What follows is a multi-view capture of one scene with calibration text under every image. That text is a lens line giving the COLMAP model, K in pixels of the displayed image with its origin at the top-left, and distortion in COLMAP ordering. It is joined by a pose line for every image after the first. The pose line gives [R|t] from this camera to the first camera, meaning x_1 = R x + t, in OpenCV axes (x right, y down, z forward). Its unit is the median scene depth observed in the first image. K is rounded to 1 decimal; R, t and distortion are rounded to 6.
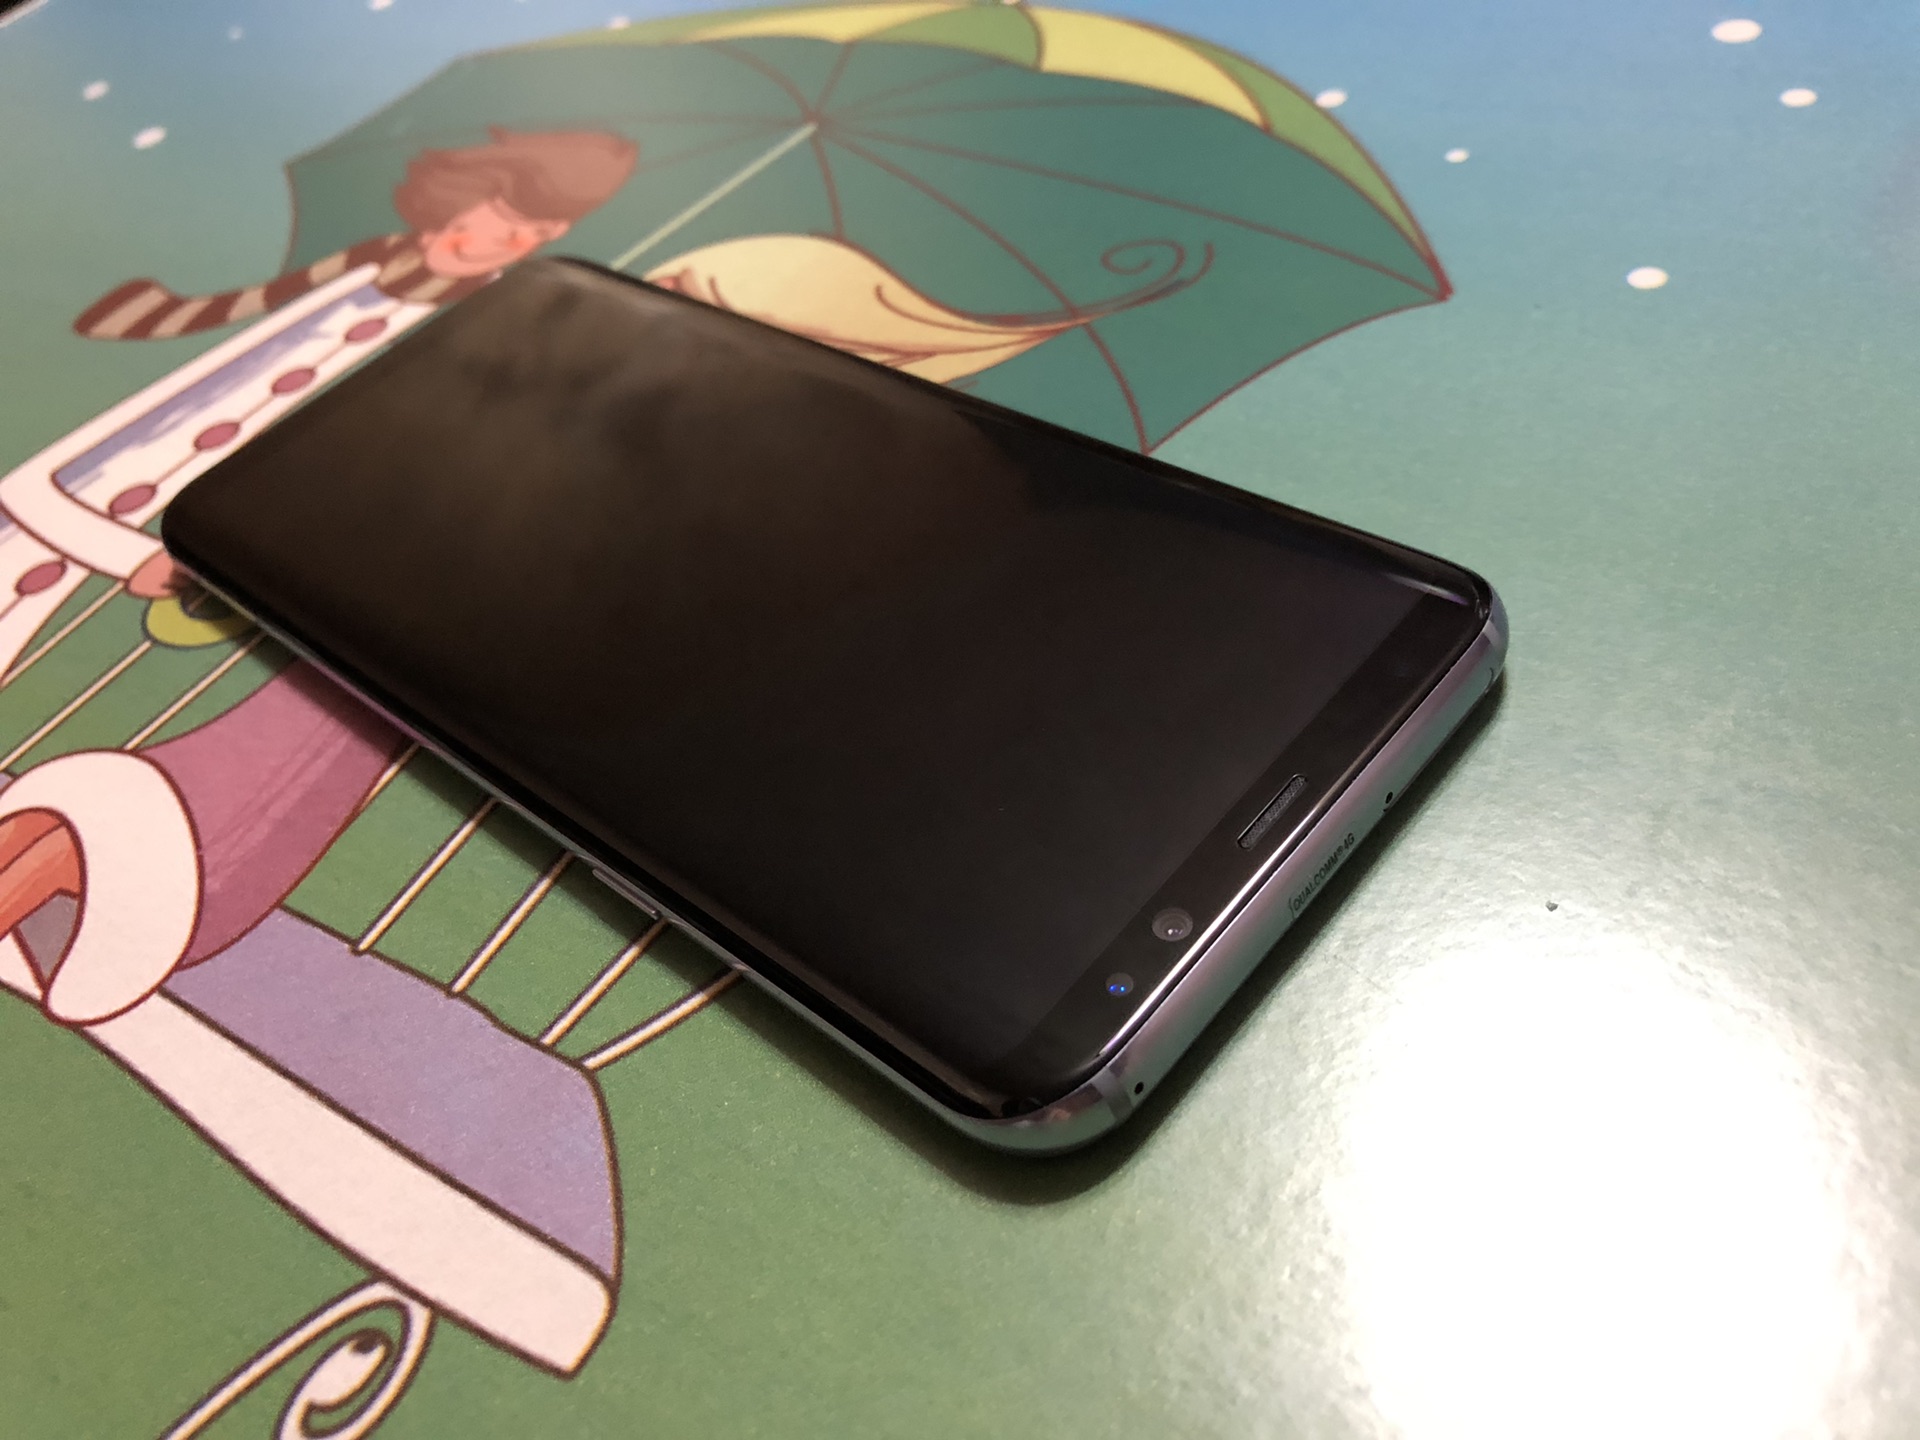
lens RADIAL K [[1619.8, 0, 971.5], [0, 1619.8, 726.0], [0, 0, 1]] dist [-0.013643, 0.007778]
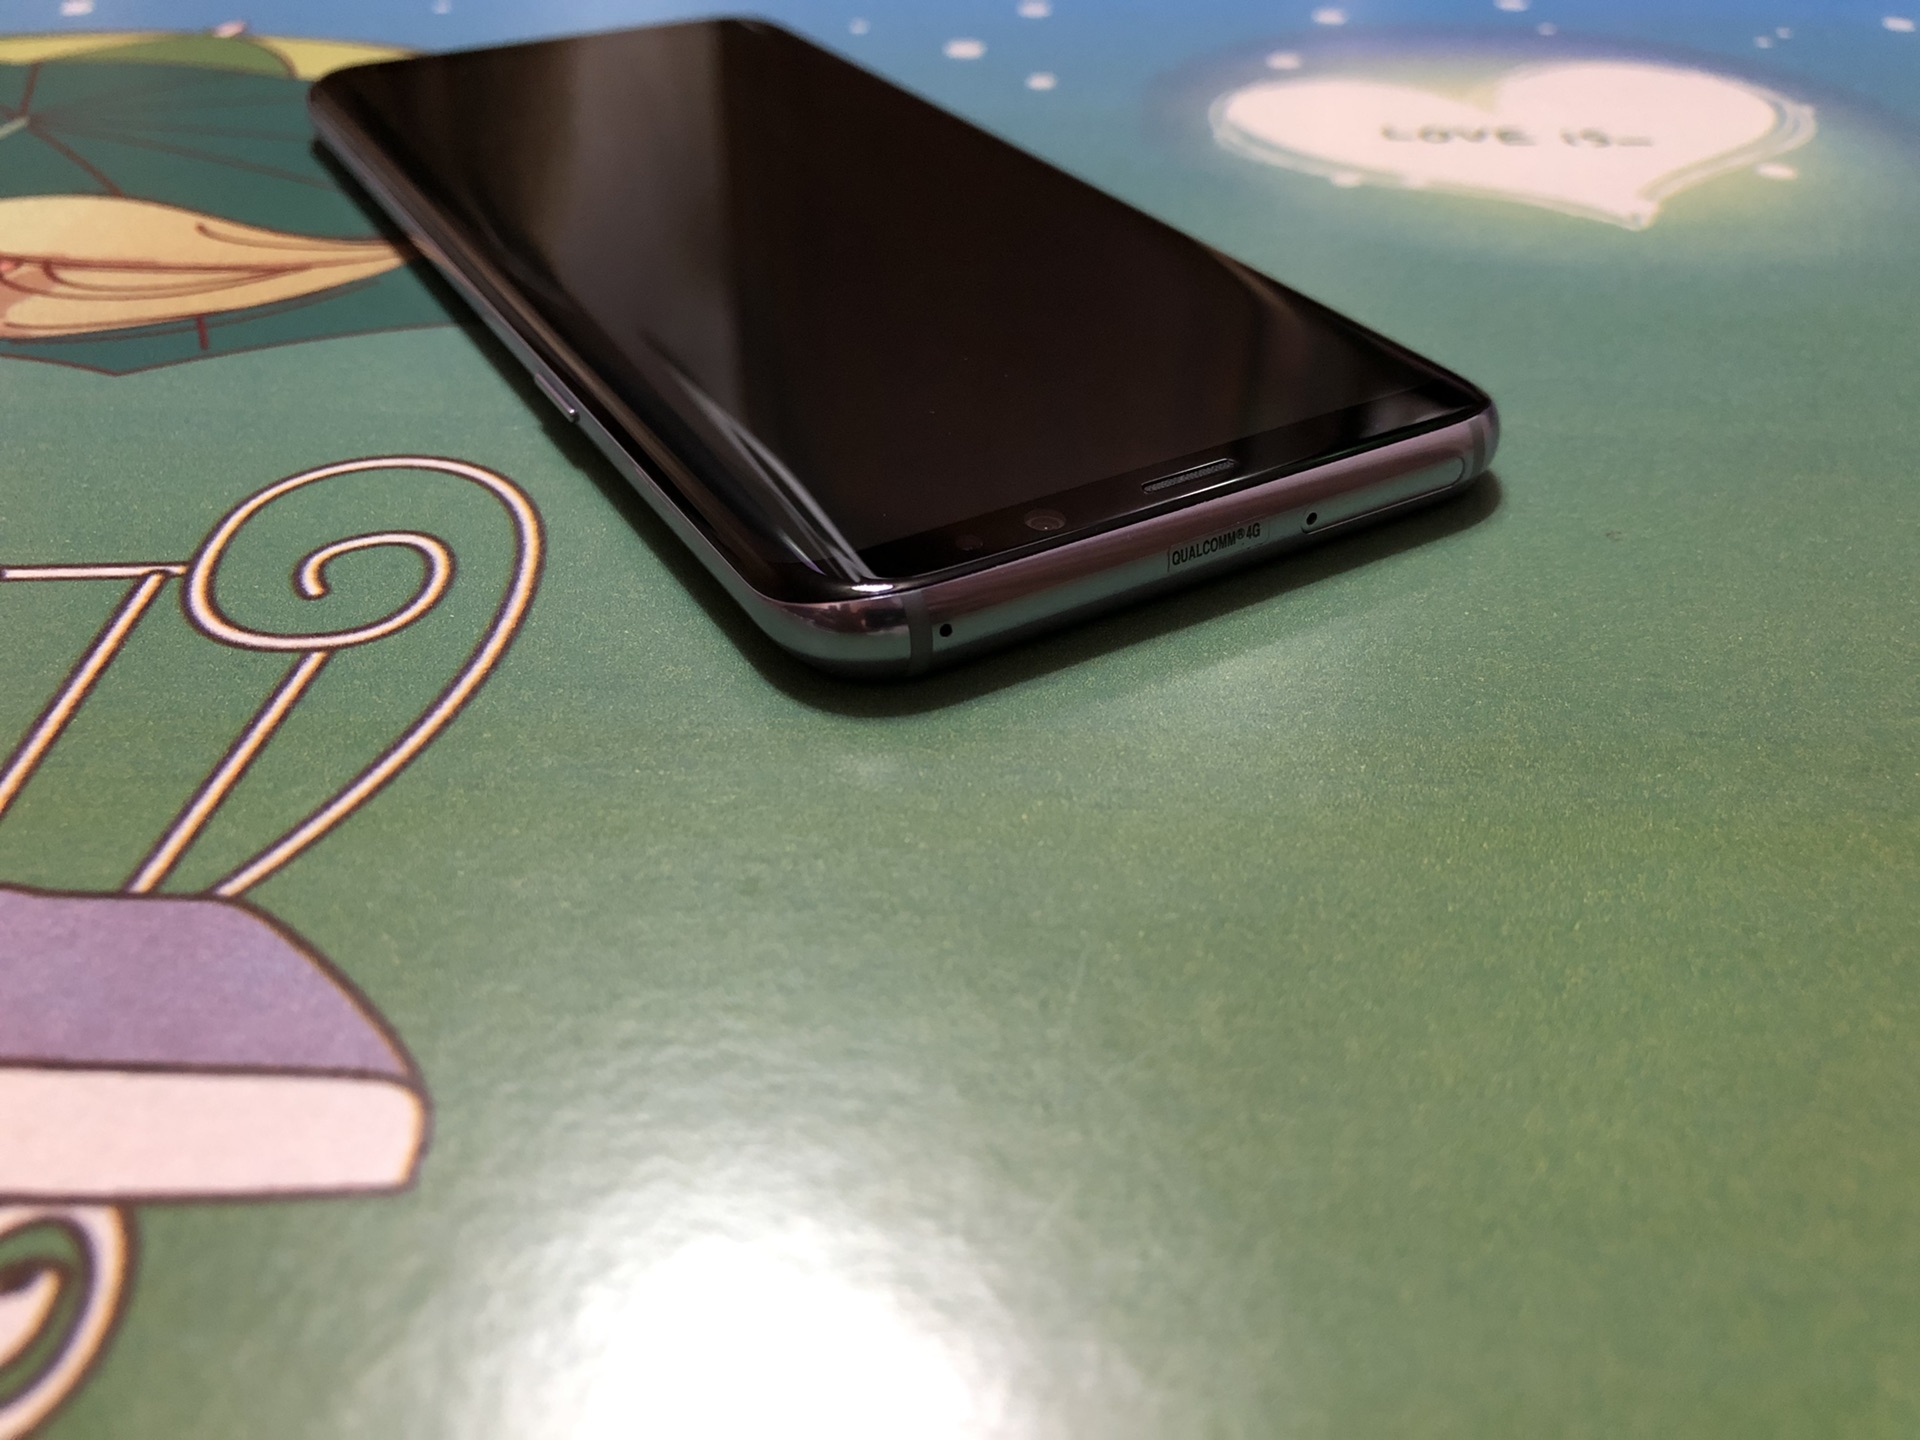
lens RADIAL K [[1619.8, 0, 965.8], [0, 1619.8, 713.2], [0, 0, 1]] dist [-0.013643, 0.007778]
pose [[0.830568, -0.120969, 0.543621, -0.308172], [0.234064, 0.961551, -0.143645, 0.280406], [-0.505343, 0.246549, 0.826948, 0.204224]]
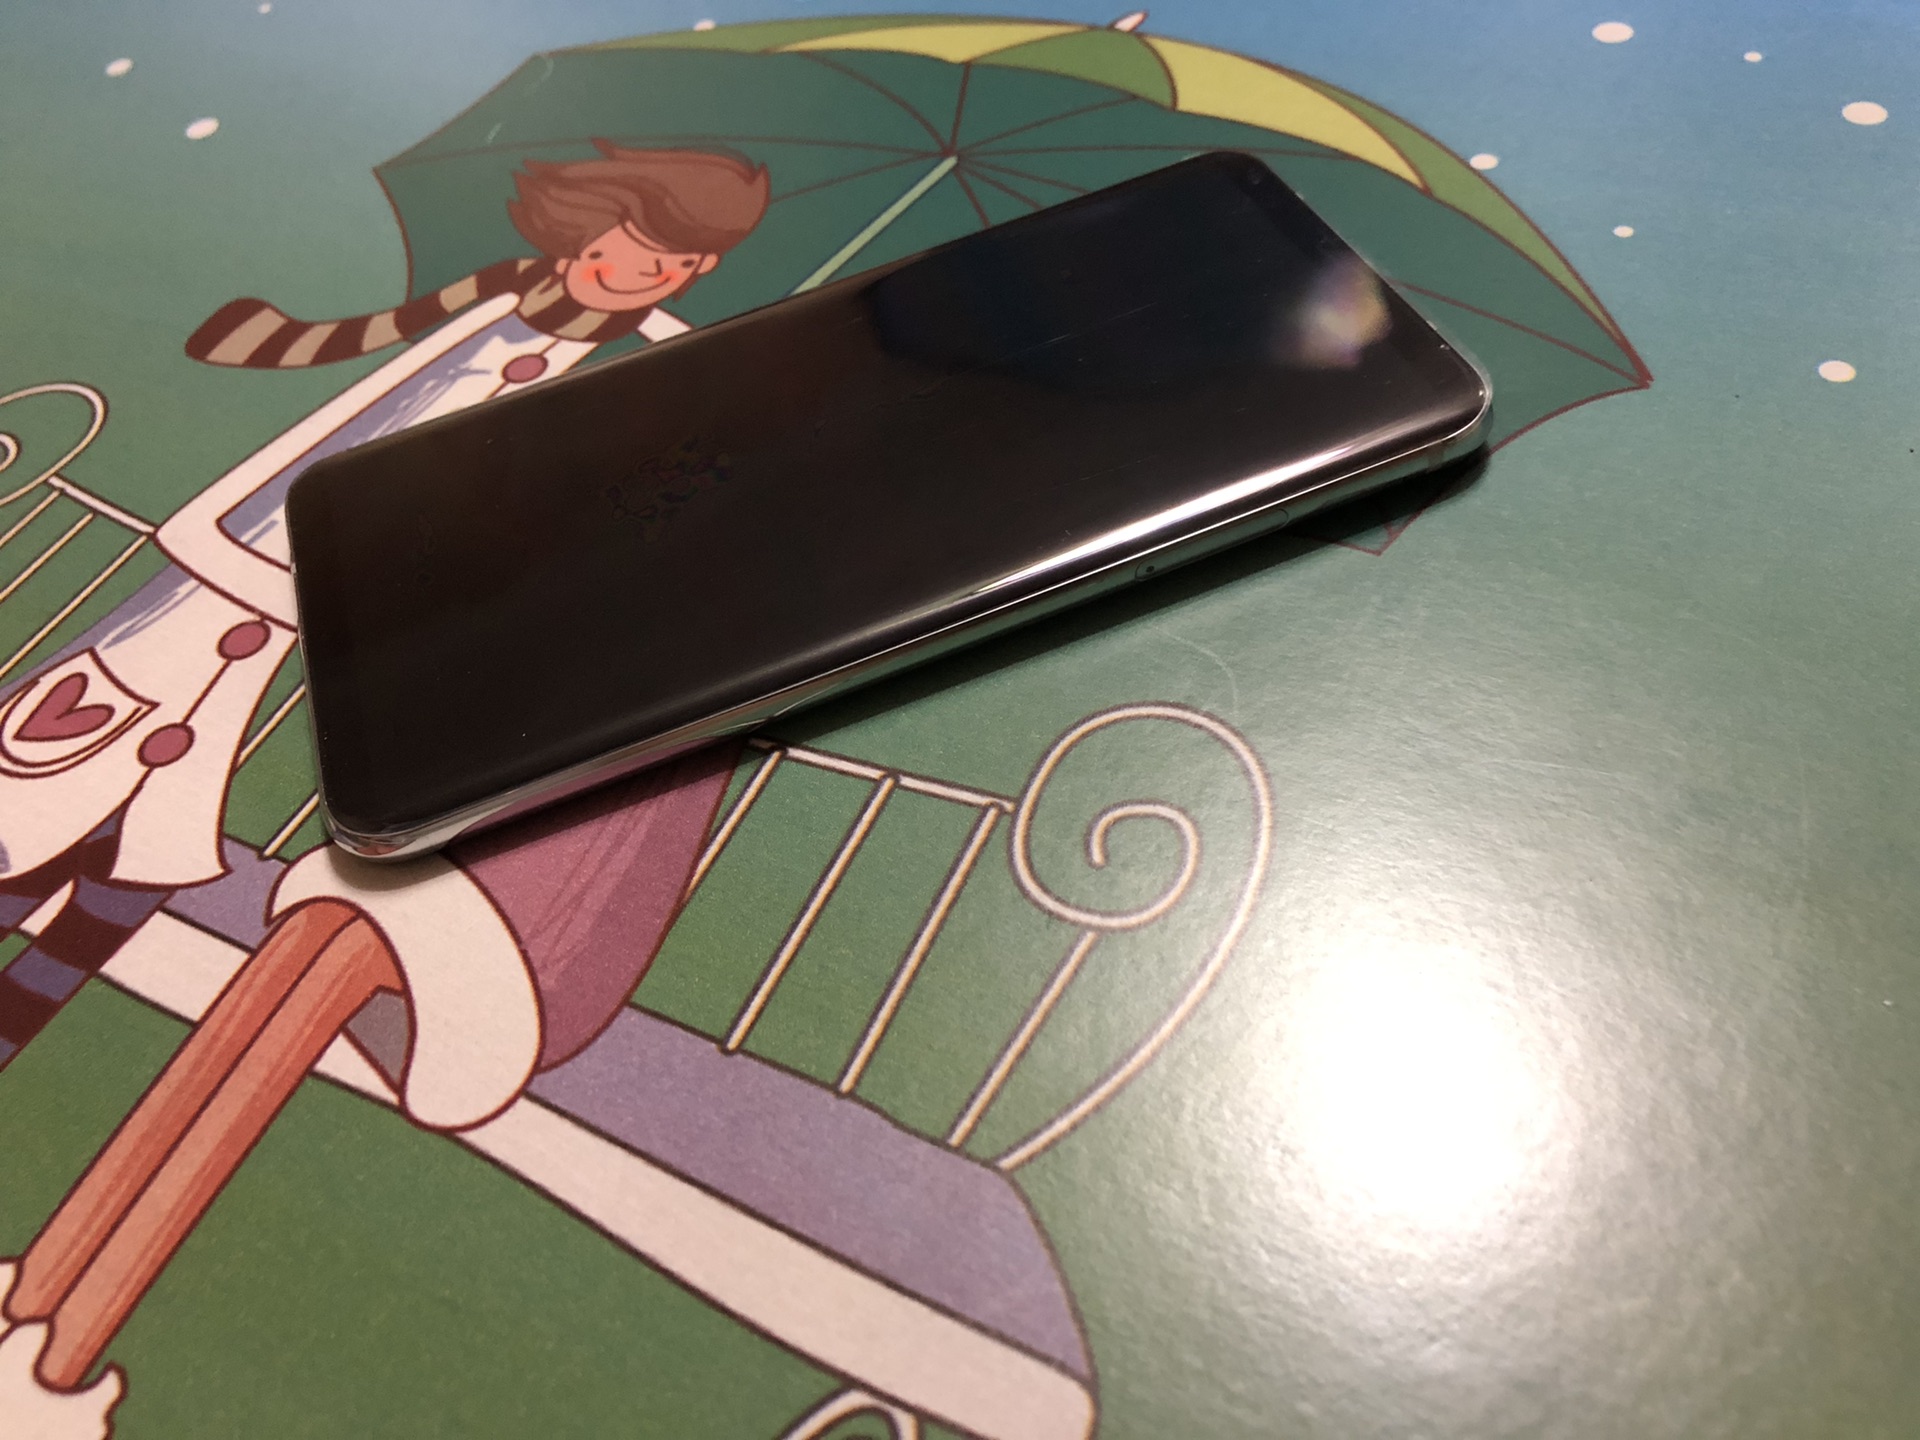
lens RADIAL K [[1619.8, 0, 970.8], [0, 1619.8, 710.2], [0, 0, 1]] dist [-0.013643, 0.007778]
pose [[0.994708, -0.015685, 0.101539, -0.324899], [0.010406, 0.998576, 0.052314, -0.132414], [-0.102215, -0.050980, 0.993455, -0.039445]]
